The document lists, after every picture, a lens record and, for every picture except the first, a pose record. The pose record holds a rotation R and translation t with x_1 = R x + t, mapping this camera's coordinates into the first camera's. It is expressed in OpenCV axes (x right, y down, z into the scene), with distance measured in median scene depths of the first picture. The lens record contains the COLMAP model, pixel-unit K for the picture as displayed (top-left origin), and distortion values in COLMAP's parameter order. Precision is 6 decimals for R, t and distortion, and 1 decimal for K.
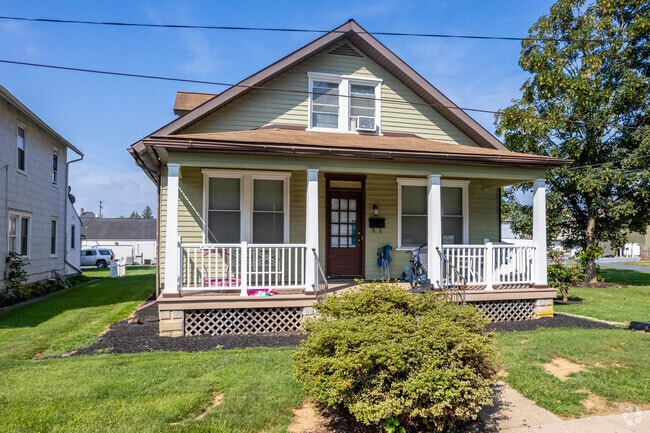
lens RADIAL K [[525.4, 0, 324.7], [0, 525.4, 227.9], [0, 0, 1]] dist [0.105202, 0.000744]
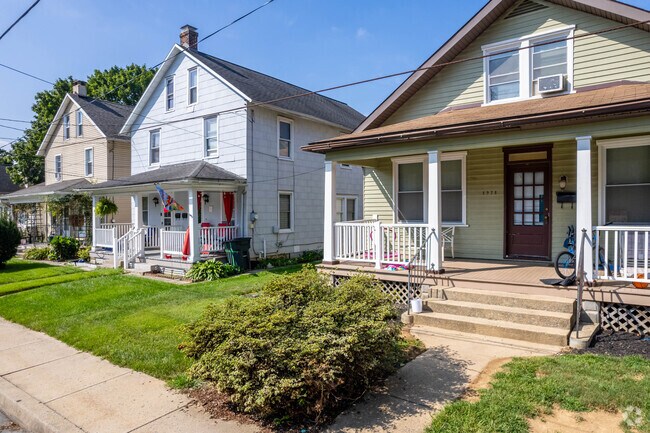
lens RADIAL K [[423.3, 0, 325.0], [0, 423.3, 216.5], [0, 0, 1]] dist [-0.002712, 0.097829]
pose [[0.663287, -0.003550, -0.748357, 0.362303], [0.032465, 0.999184, 0.024035, -0.007316], [0.747660, -0.040238, 0.662861, 0.243411]]
